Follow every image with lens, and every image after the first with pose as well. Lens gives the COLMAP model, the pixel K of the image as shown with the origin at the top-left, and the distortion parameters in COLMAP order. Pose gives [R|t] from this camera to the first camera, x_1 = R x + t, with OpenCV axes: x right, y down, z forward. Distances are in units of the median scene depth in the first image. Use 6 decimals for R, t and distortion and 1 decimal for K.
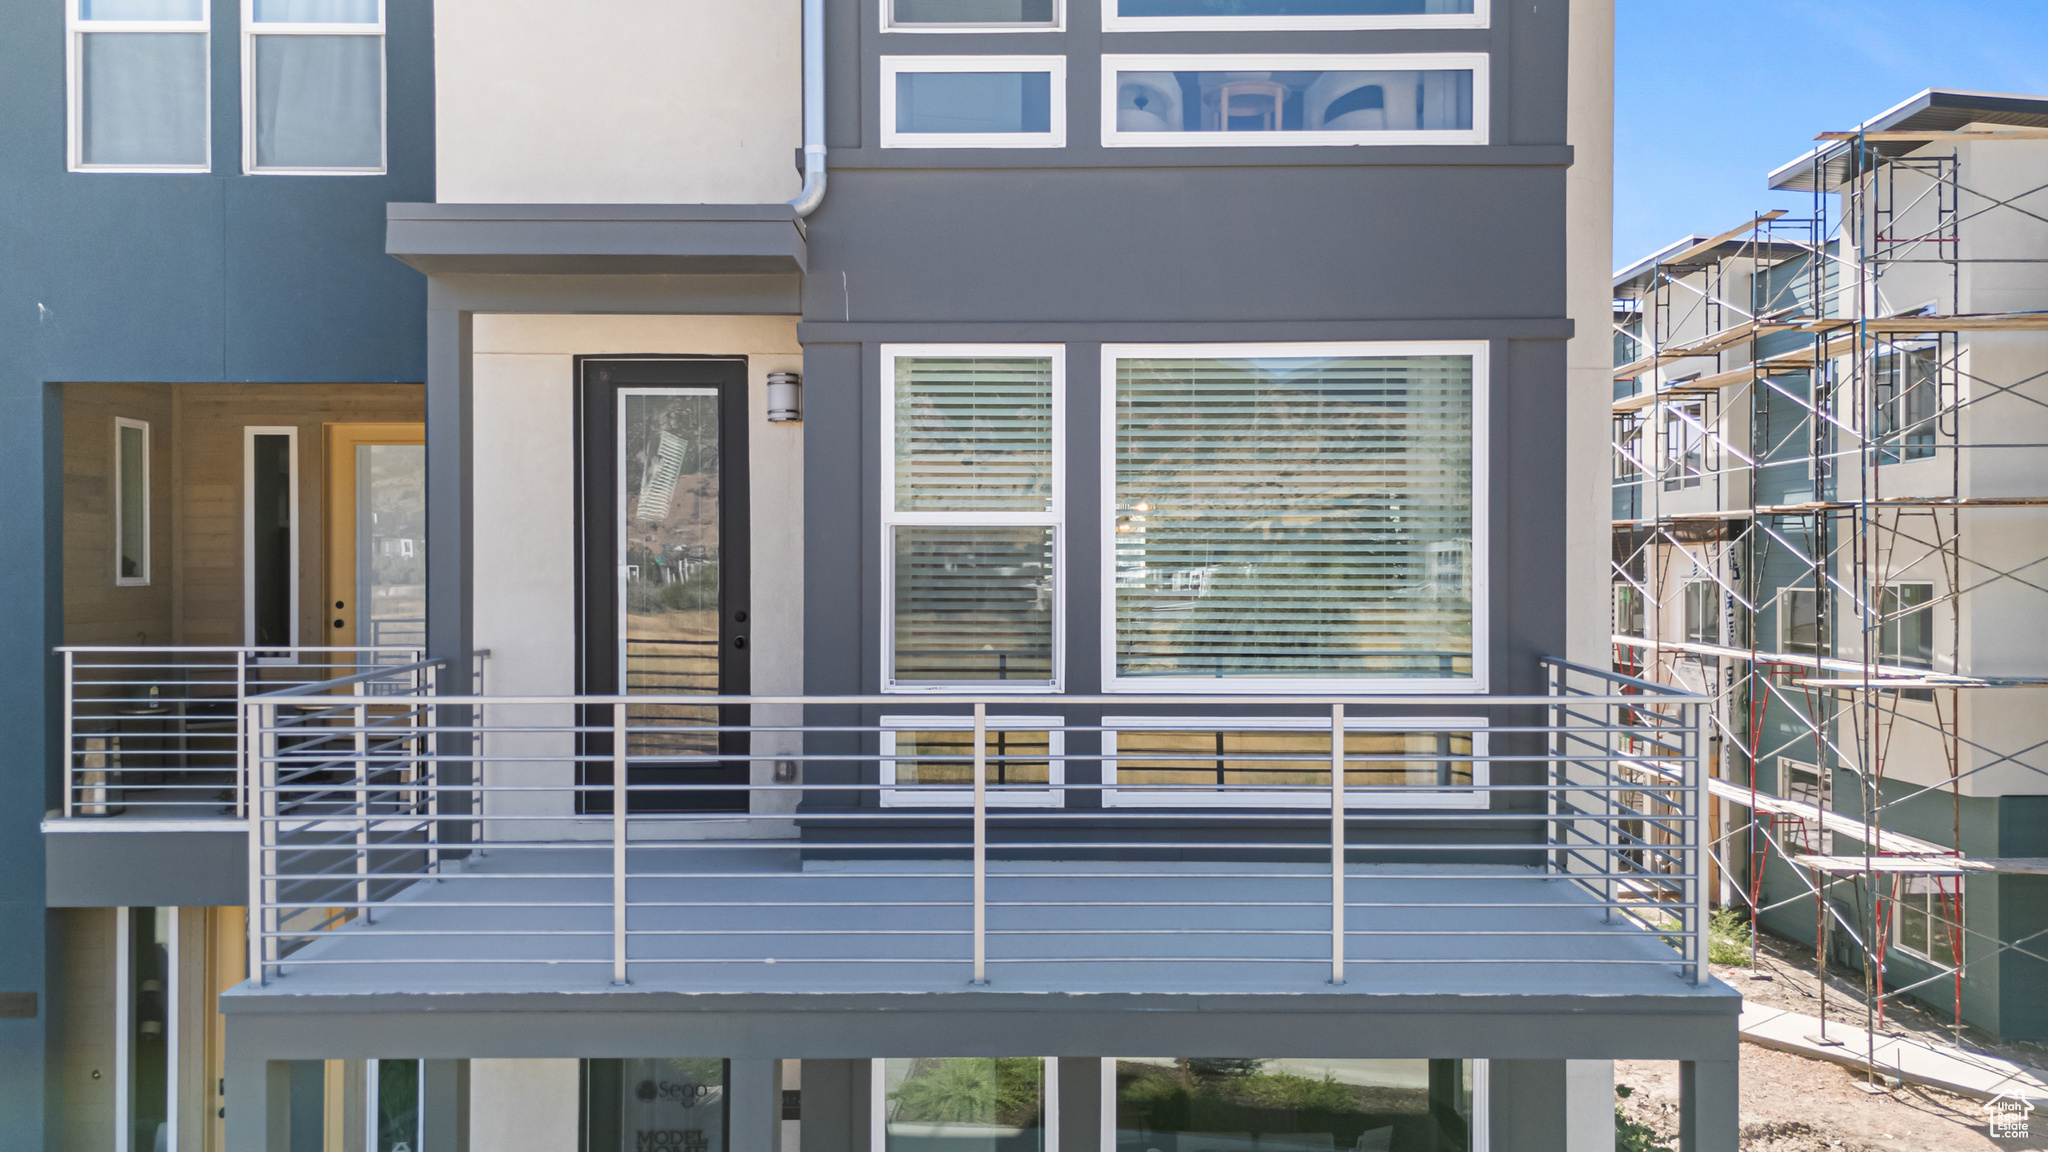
lens RADIAL K [[1442.2, 0, 1024.0], [0, 1442.2, 576.0], [0, 0, 1]] dist [0.080033, -0.082709]
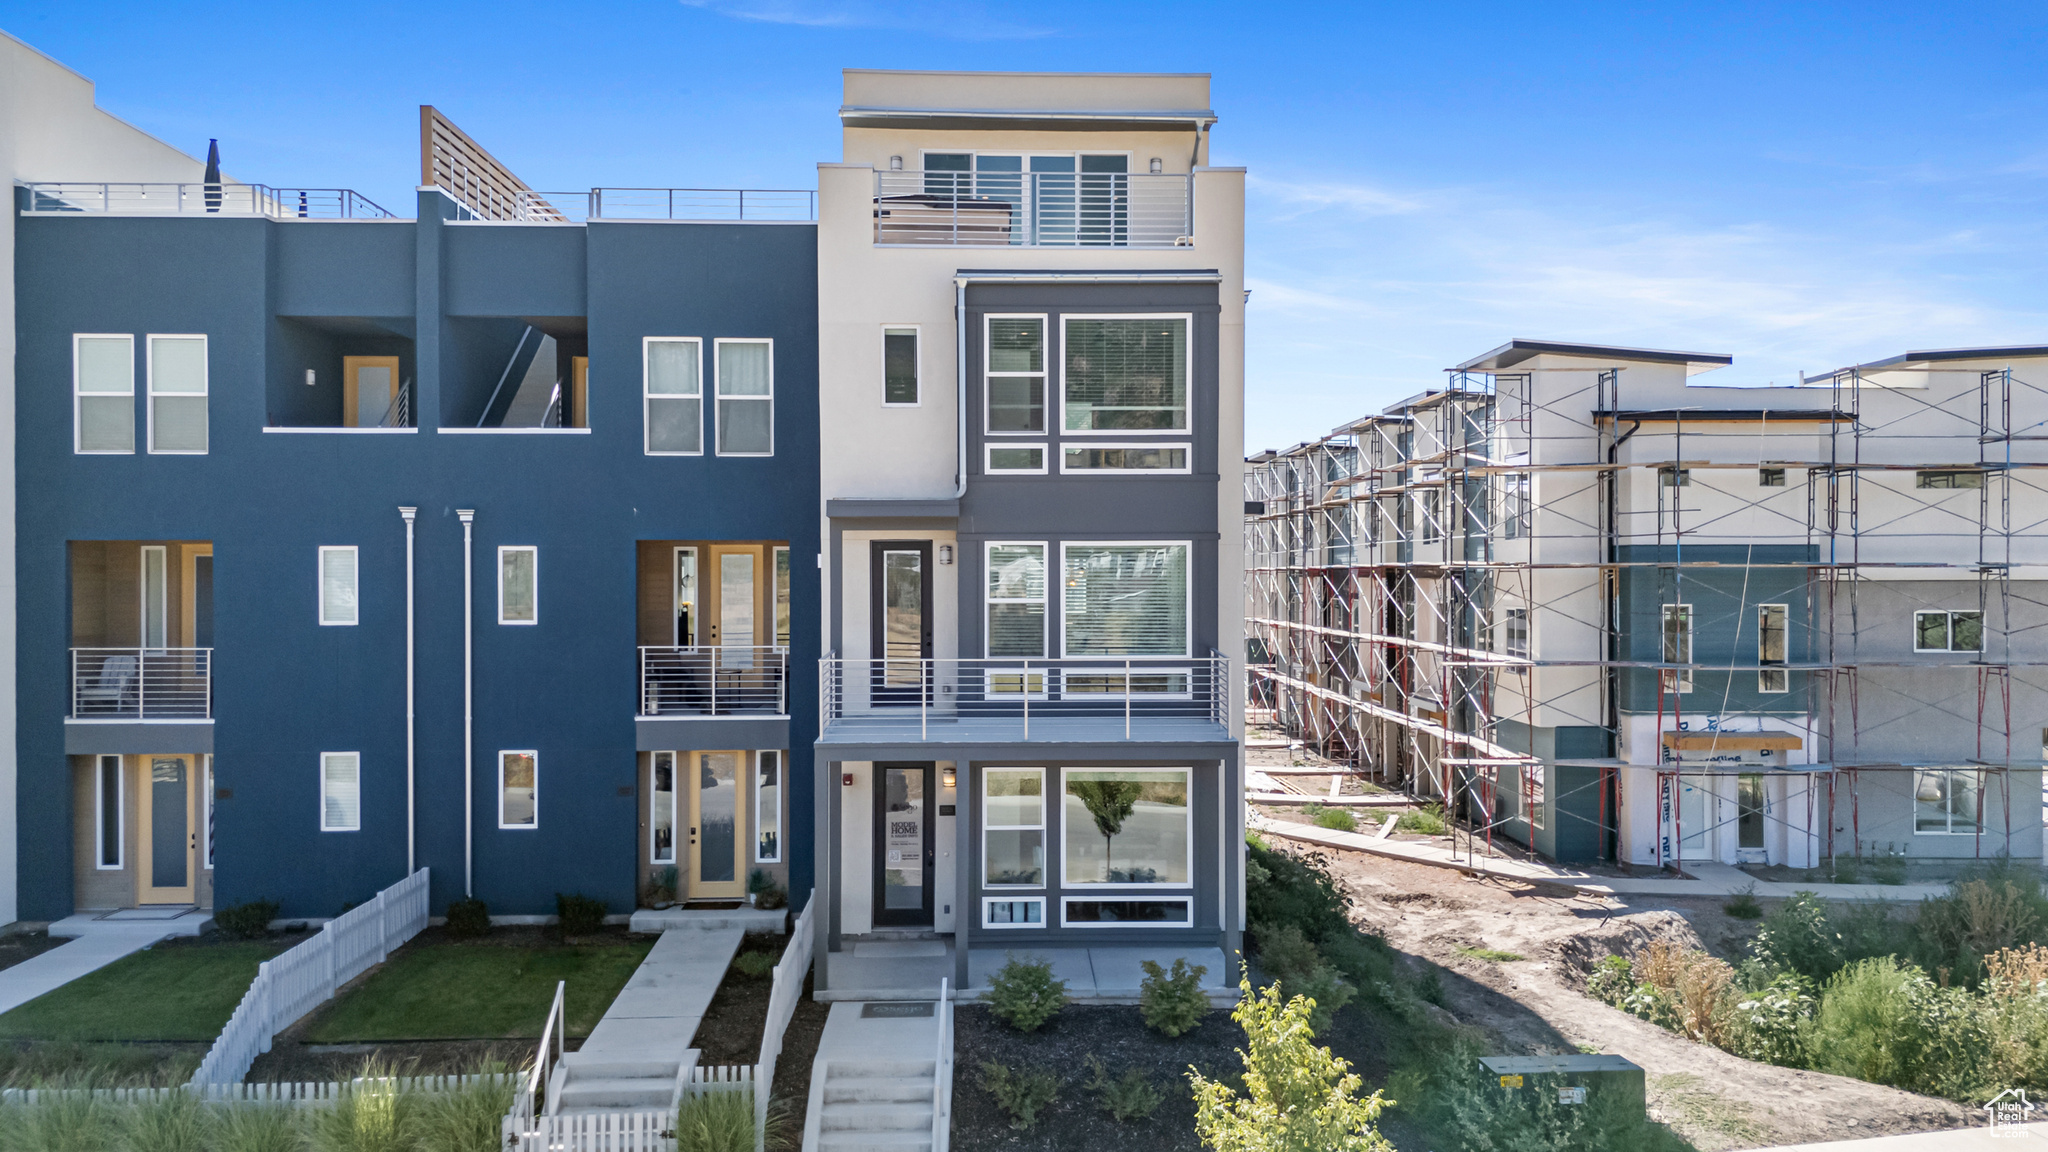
lens RADIAL K [[1442.2, 0, 1024.0], [0, 1442.2, 576.0], [0, 0, 1]] dist [0.080033, -0.082709]
pose [[0.999553, -0.001609, 0.029858, -0.082132], [0.001597, 0.999999, 0.000430, -0.070289], [-0.029858, -0.000382, 0.999554, -1.464899]]
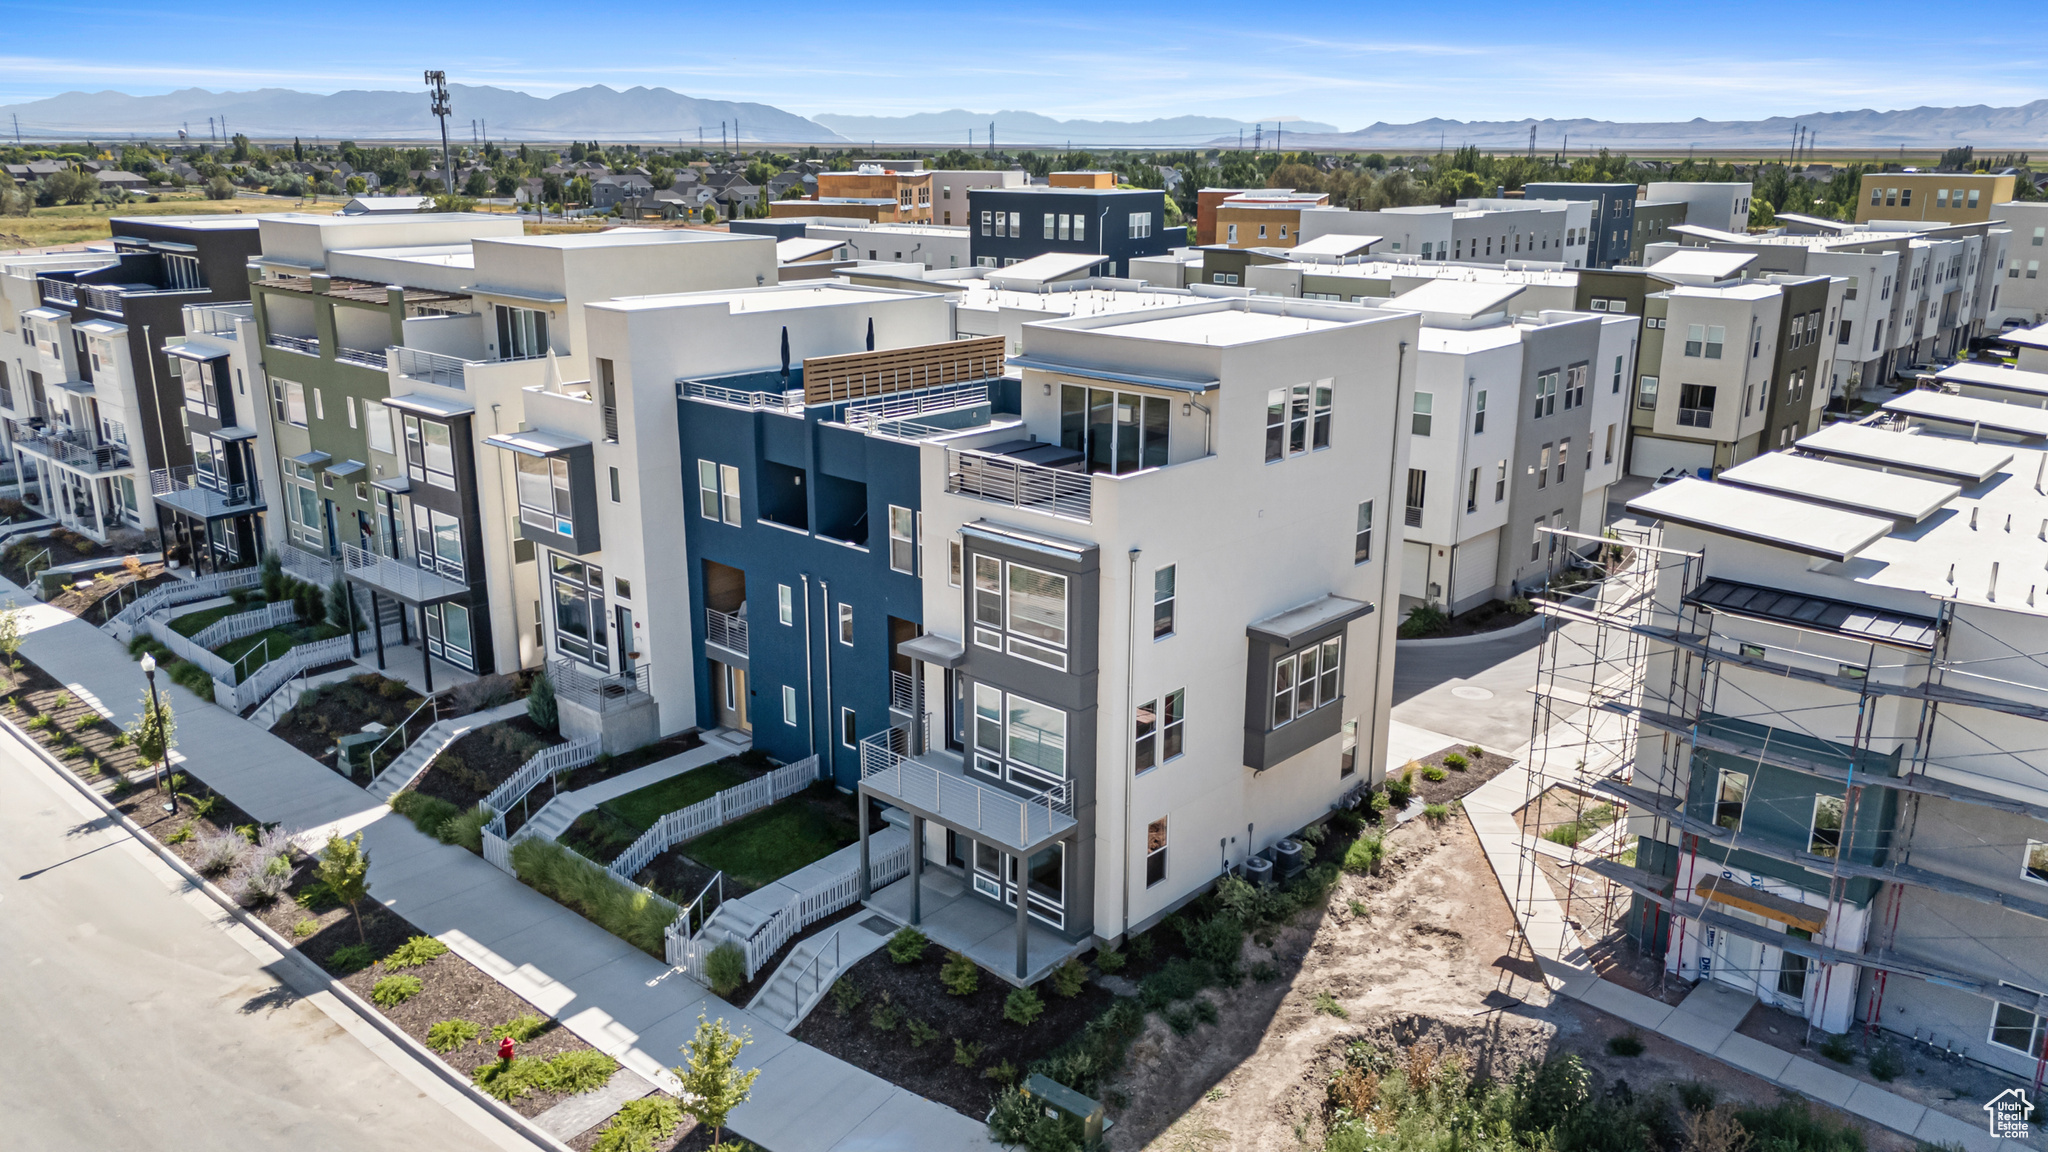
lens RADIAL K [[1442.2, 0, 1024.0], [0, 1442.2, 576.0], [0, 0, 1]] dist [0.080033, -0.082709]
pose [[0.748690, 0.184126, -0.636837, 2.389726], [-0.006017, 0.962501, 0.271211, -1.421869], [0.662893, -0.199221, 0.721723, -1.827826]]
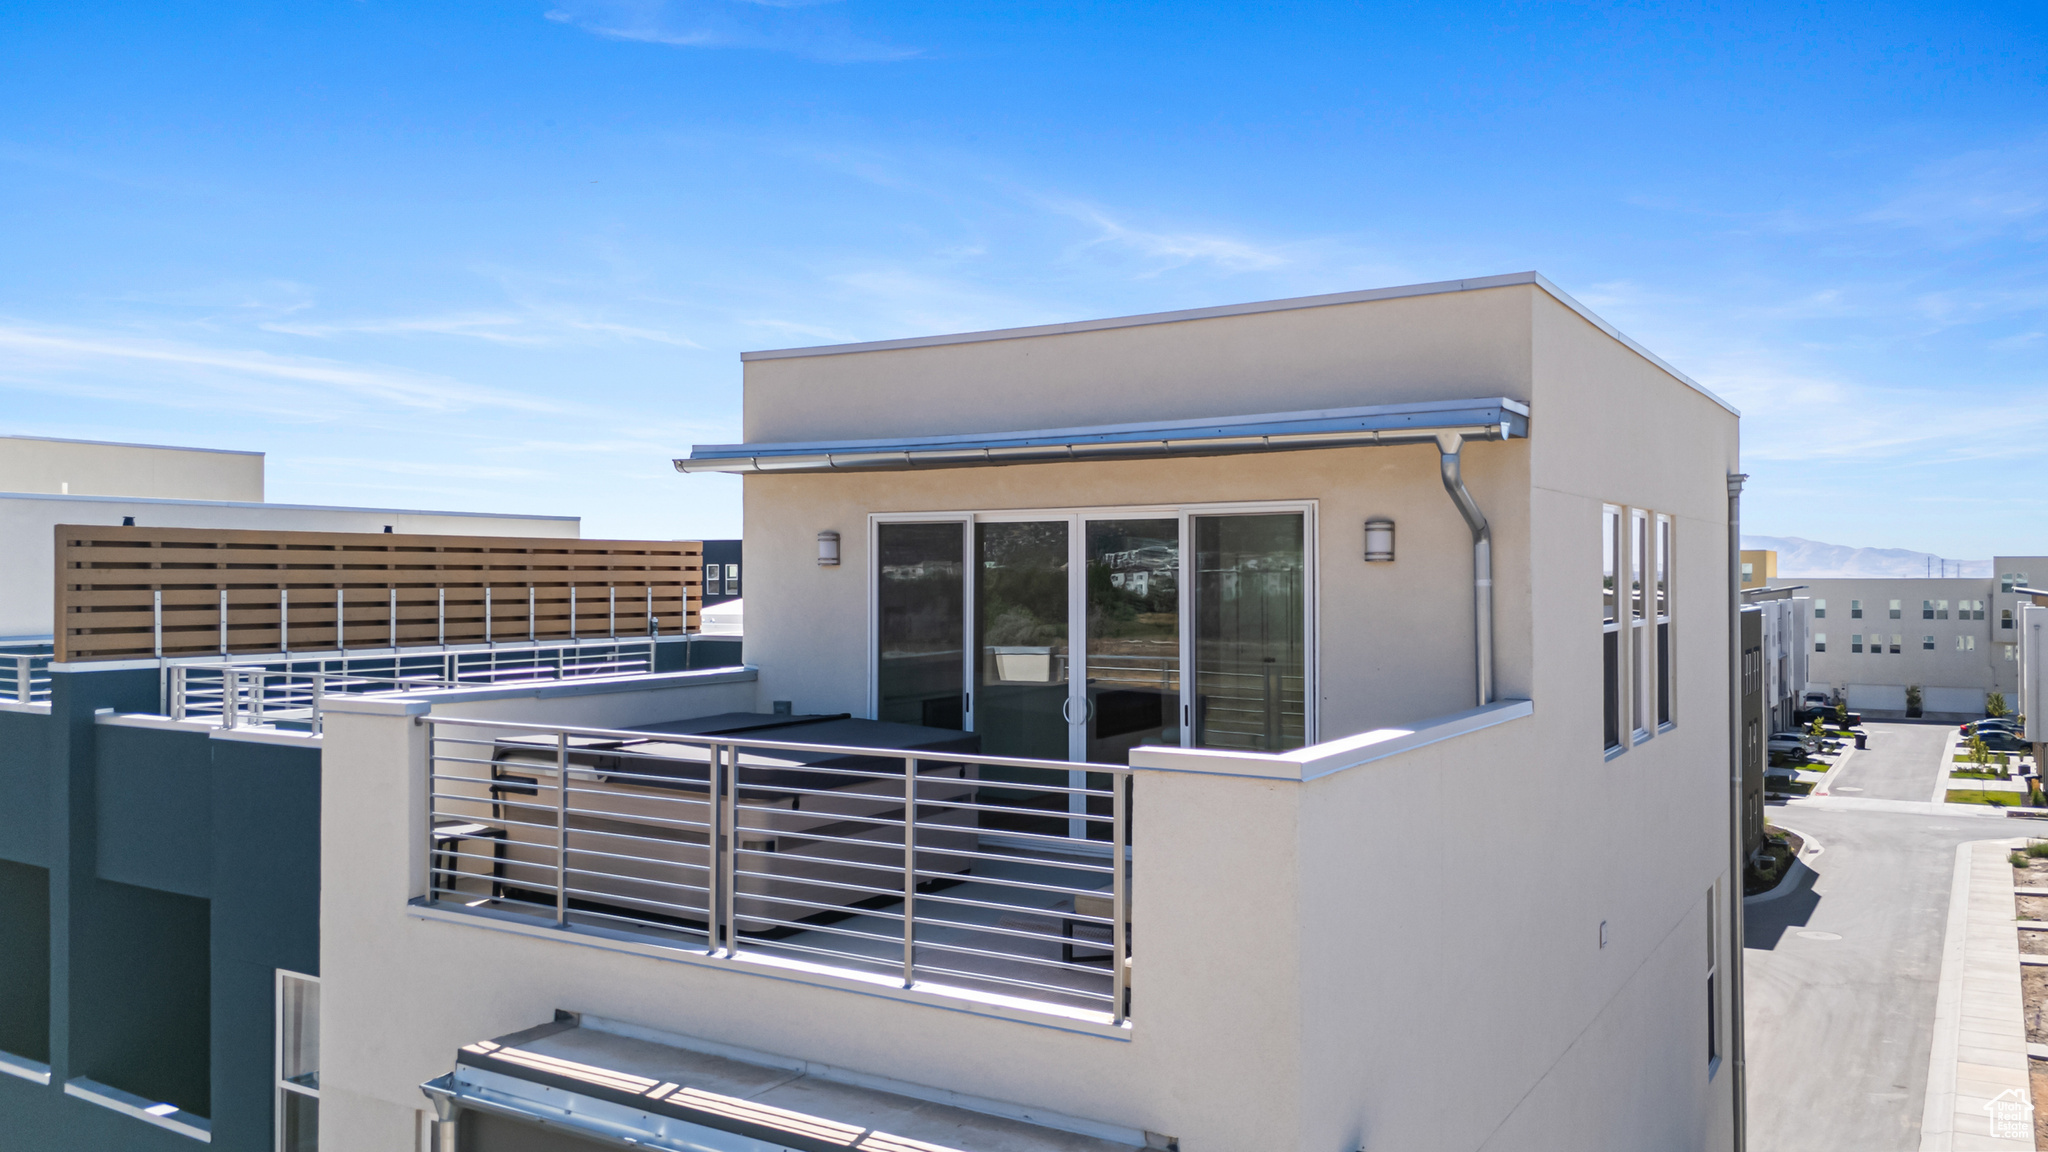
lens RADIAL K [[1442.2, 0, 1024.0], [0, 1442.2, 576.0], [0, 0, 1]] dist [0.080033, -0.082709]
pose [[0.858319, -0.012468, -0.512965, 0.552650], [-0.004420, 0.999488, -0.031689, -0.771098], [0.513097, 0.029466, 0.857825, 0.253592]]
